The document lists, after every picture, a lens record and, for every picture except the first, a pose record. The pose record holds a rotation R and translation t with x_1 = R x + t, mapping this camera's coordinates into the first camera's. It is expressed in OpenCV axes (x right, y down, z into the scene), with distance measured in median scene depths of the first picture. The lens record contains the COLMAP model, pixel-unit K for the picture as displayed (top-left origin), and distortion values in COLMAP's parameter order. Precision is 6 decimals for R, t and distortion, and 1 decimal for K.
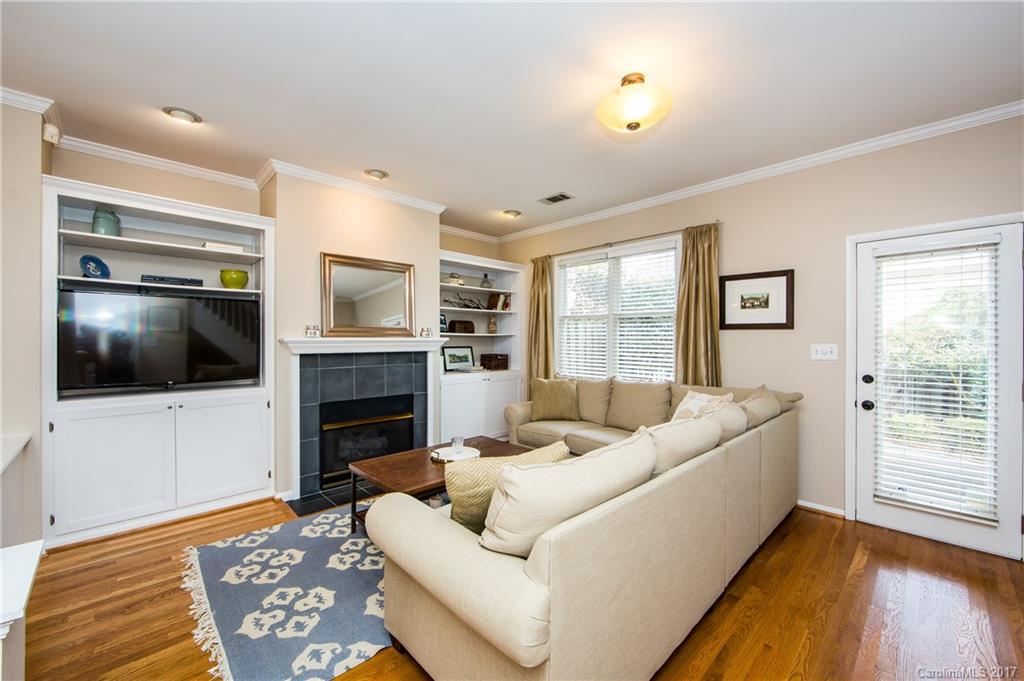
lens RADIAL K [[404.3, 0, 510.0], [0, 404.3, 335.3], [0, 0, 1]] dist [-0.002241, -0.000880]
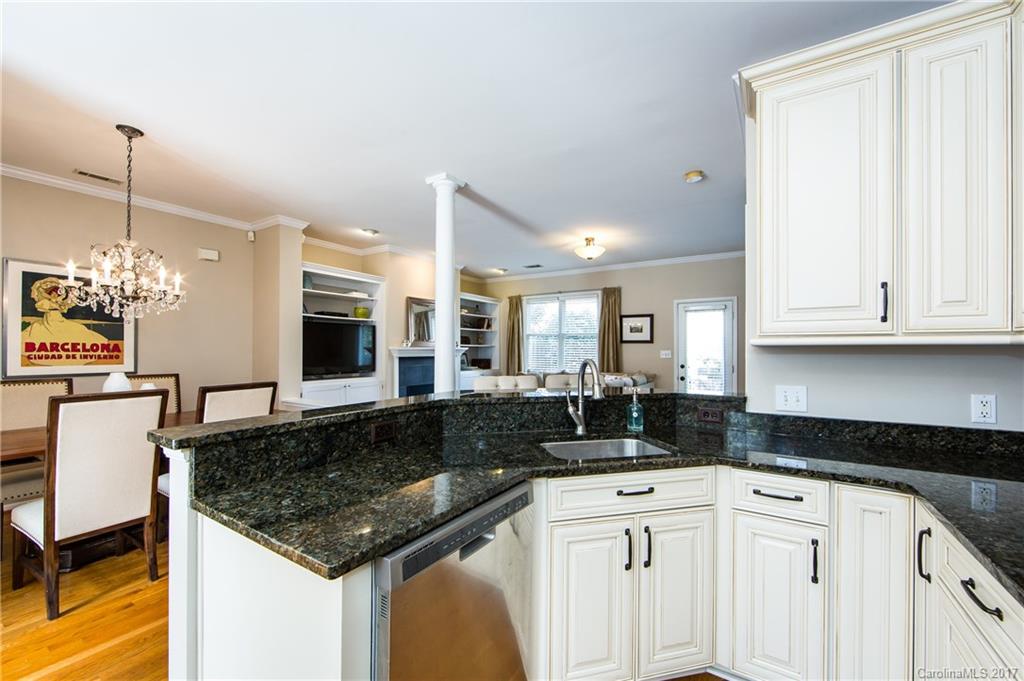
lens RADIAL K [[404.3, 0, 512.8], [0, 404.3, 347.6], [0, 0, 1]] dist [-0.002241, -0.000880]
pose [[0.971549, 0.000973, 0.236838, -0.486657], [-0.002048, 0.999989, 0.004296, -0.000876], [-0.236831, -0.004659, 0.971540, -0.842398]]
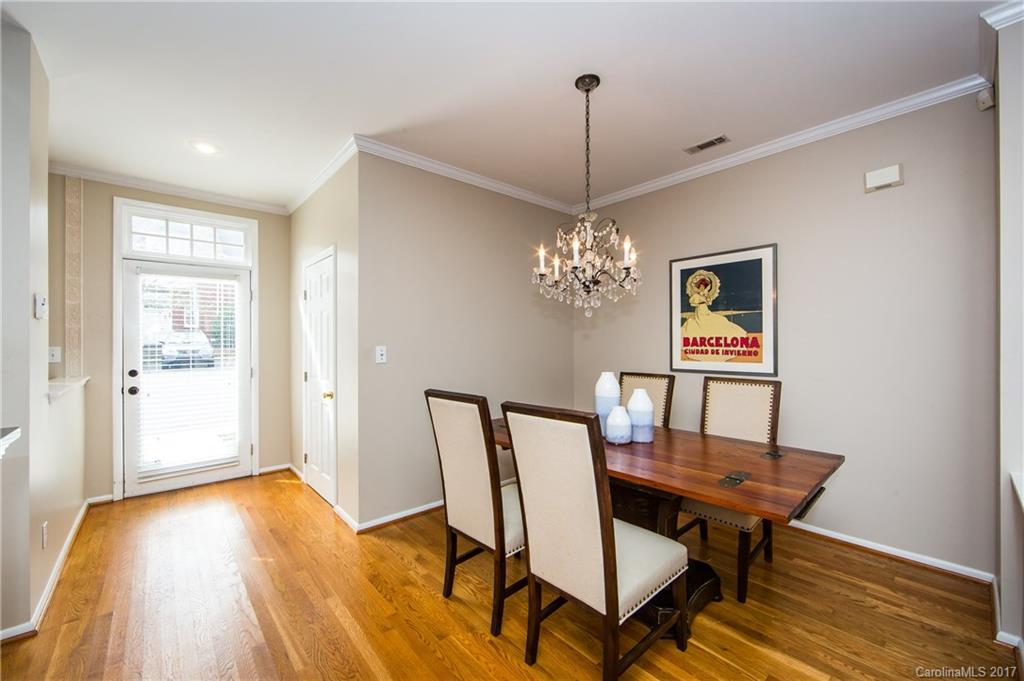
lens RADIAL K [[404.3, 0, 520.7], [0, 404.3, 341.6], [0, 0, 1]] dist [-0.002241, -0.000880]
pose [[-0.035051, -0.003947, -0.999378, -0.361251], [0.012258, 0.999915, -0.004379, 0.003331], [0.999310, -0.012404, -0.035000, 0.069762]]
